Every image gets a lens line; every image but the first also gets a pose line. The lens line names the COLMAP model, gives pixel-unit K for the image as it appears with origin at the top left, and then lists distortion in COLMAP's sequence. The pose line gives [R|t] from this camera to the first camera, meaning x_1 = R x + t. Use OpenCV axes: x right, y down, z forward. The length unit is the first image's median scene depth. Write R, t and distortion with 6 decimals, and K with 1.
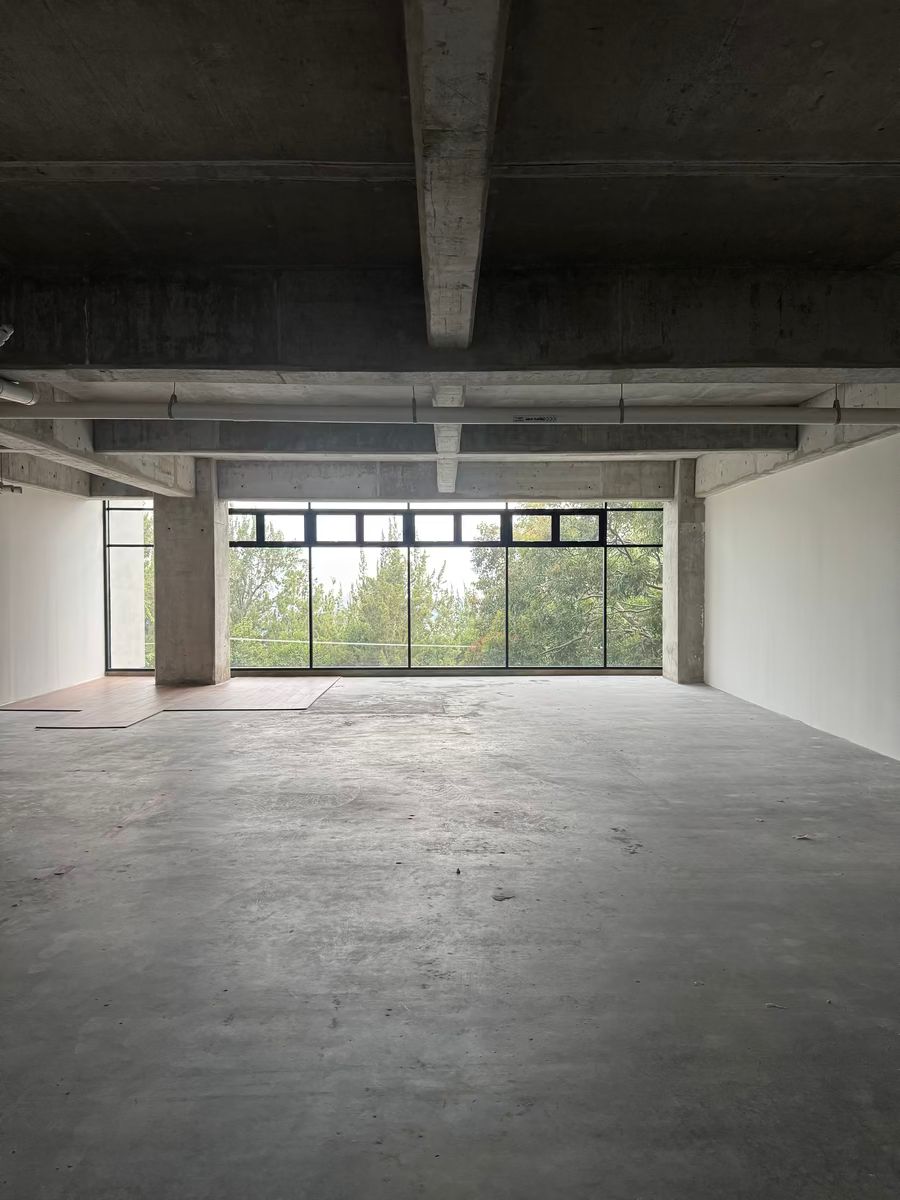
lens RADIAL K [[835.4, 0, 446.7], [0, 835.4, 601.6], [0, 0, 1]] dist [0.041360, -0.042105]
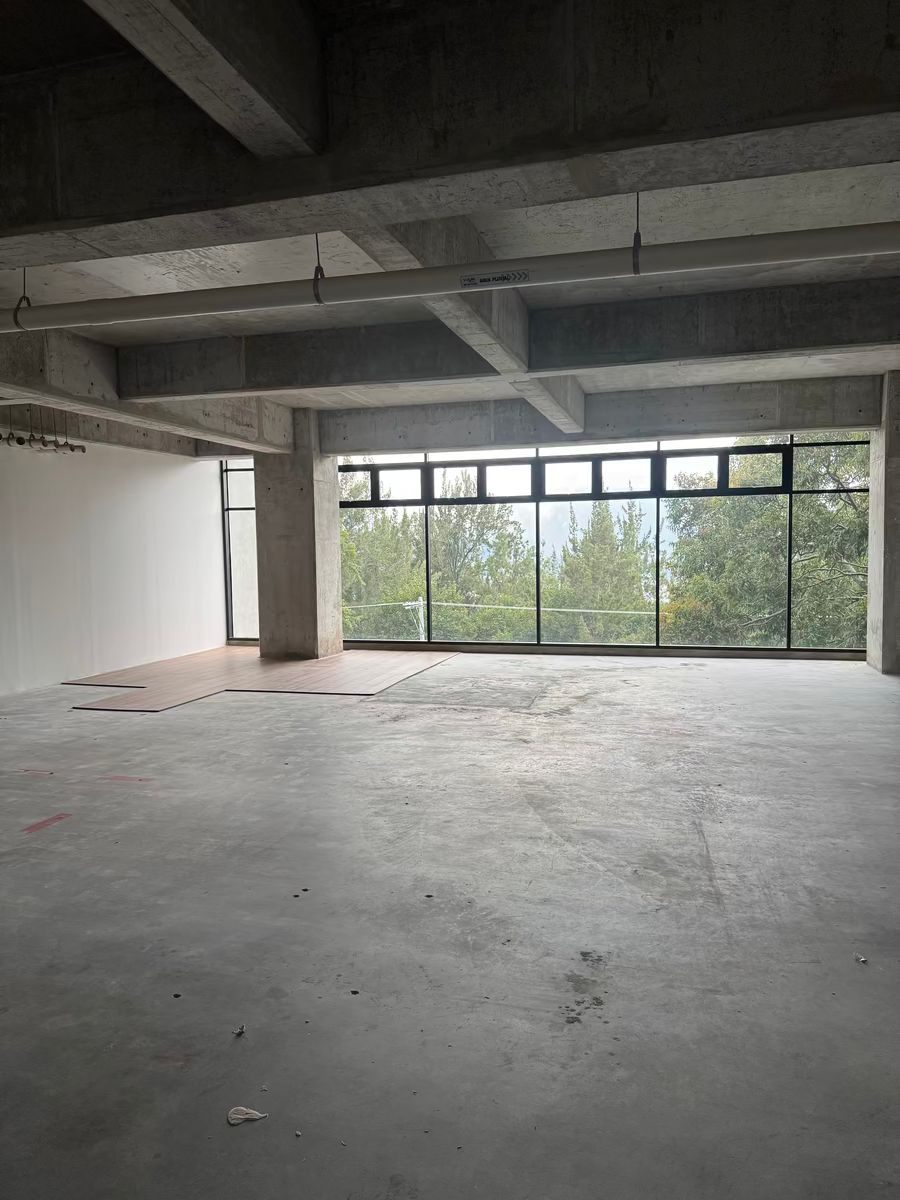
lens RADIAL K [[835.4, 0, 449.6], [0, 835.4, 588.2], [0, 0, 1]] dist [0.041360, -0.042105]
pose [[0.959578, 0.001048, -0.281440, 0.114608], [0.007039, 0.999591, 0.027722, -0.001858], [0.281354, -0.028583, 0.959178, 0.171728]]
